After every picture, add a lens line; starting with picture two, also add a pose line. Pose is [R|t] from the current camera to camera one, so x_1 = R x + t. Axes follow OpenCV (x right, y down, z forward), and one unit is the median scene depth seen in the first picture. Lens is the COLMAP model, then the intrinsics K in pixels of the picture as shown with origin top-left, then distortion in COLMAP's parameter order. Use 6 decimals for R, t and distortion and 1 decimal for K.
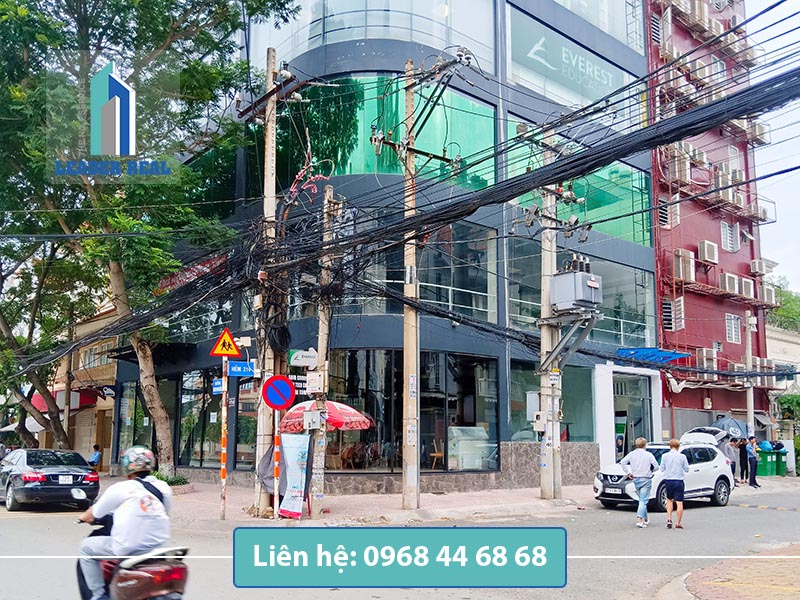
lens RADIAL K [[781.1, 0, 402.7], [0, 781.1, 340.6], [0, 0, 1]] dist [0.134241, -0.322908]
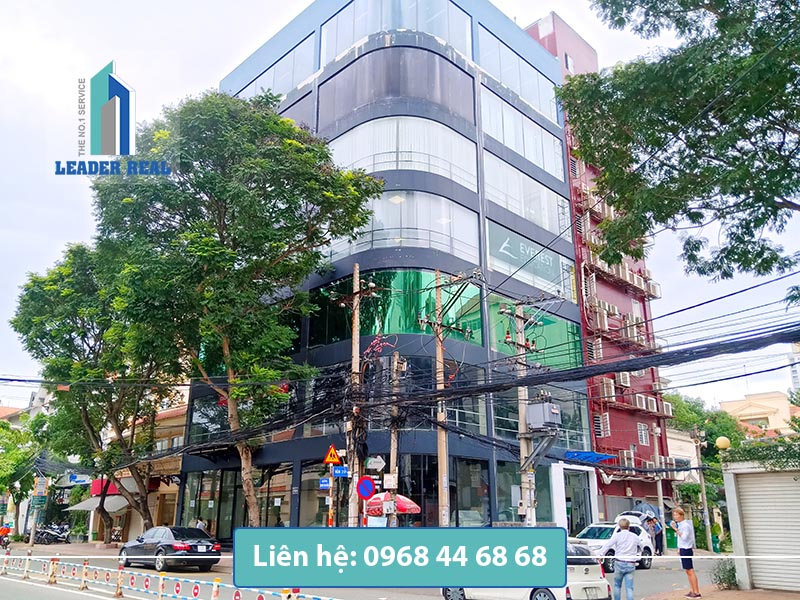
lens RADIAL K [[660.7, 0, 400.0], [0, 660.7, 300.0], [0, 0, 1]] dist [0.124696, -0.281498]
pose [[0.998084, 0.022229, 0.057750, -0.106577], [-0.010946, 0.981956, -0.188793, -0.030367], [-0.060905, 0.187799, 0.980317, -0.215776]]
